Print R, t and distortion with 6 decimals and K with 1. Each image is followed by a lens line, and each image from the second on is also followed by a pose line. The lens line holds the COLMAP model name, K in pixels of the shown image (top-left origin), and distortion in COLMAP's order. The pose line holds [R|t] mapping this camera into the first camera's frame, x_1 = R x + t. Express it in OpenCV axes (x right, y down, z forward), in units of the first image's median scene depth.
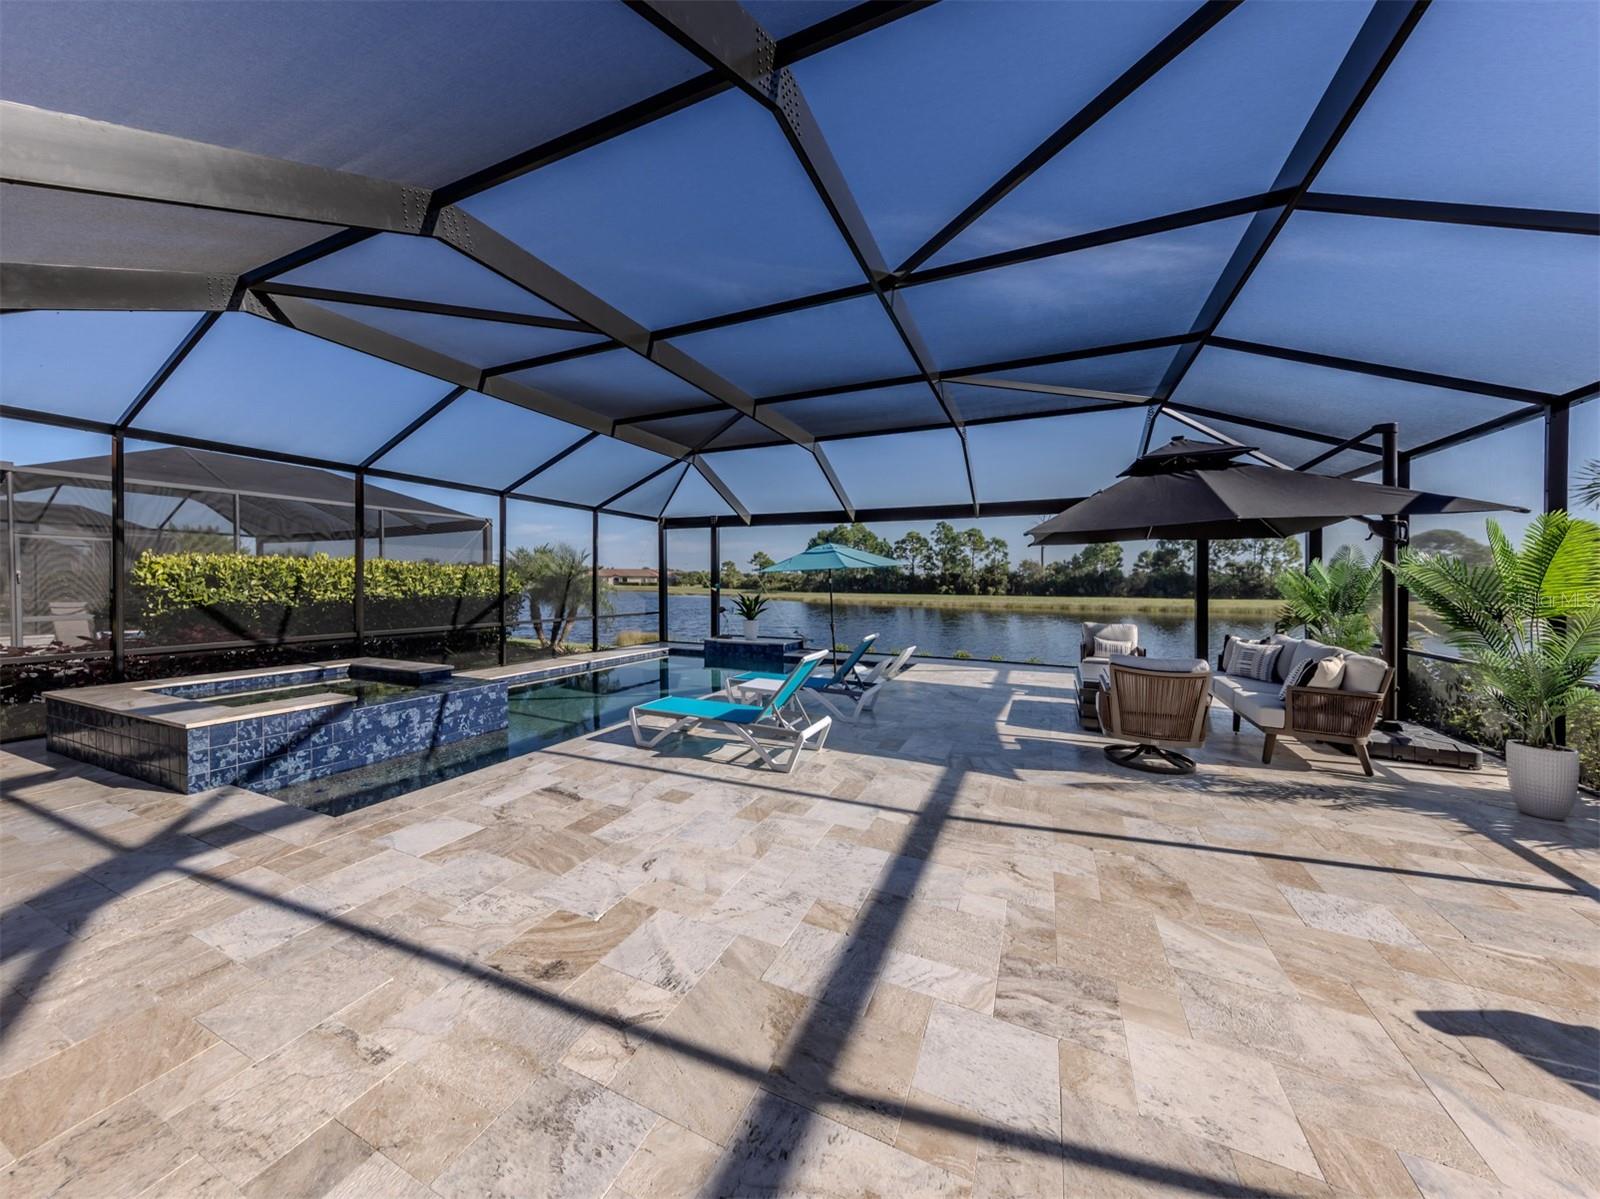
lens RADIAL K [[614.2, 0, 759.6], [0, 614.2, 539.4], [0, 0, 1]] dist [0.008724, 0.000154]
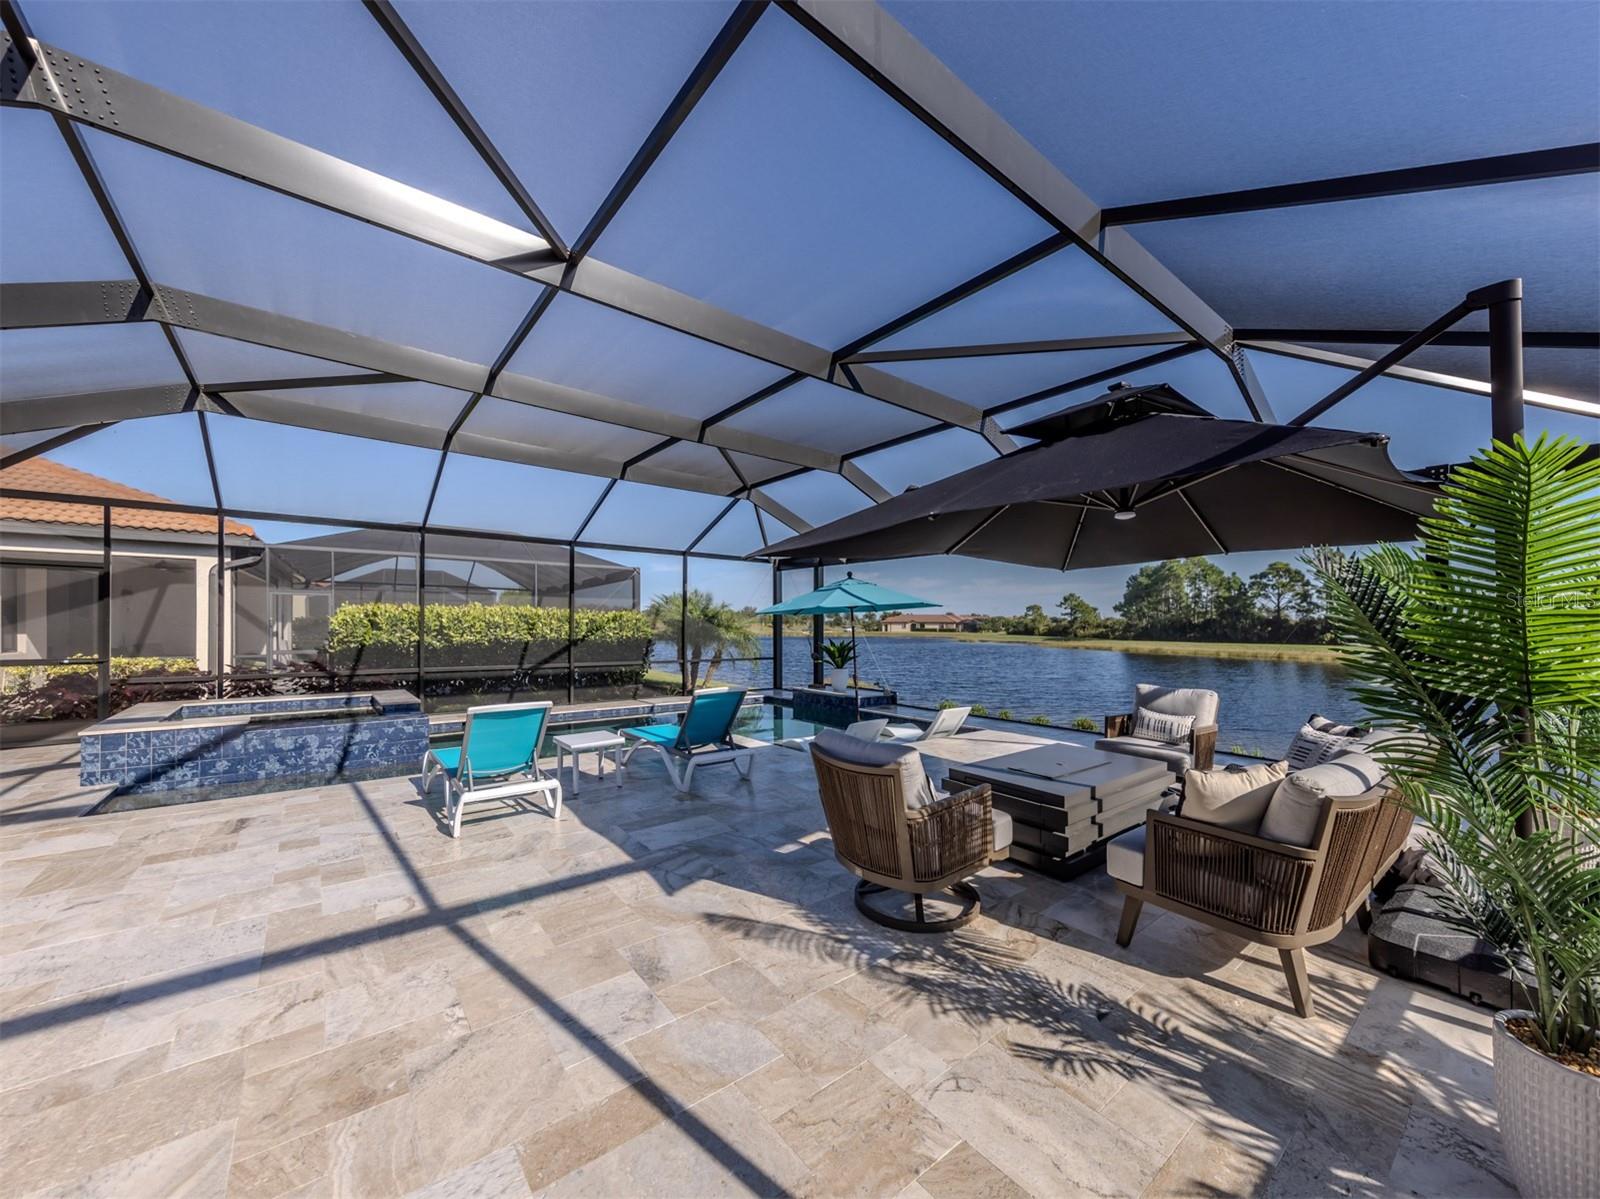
lens RADIAL K [[630.7, 0, 768.2], [0, 630.7, 577.3], [0, 0, 1]] dist [0.008297, -0.000057]
pose [[0.896507, -0.035705, -0.441587, 0.801277], [0.030840, 0.999359, -0.018194, 0.032464], [0.441954, 0.002692, 0.897034, 0.351335]]
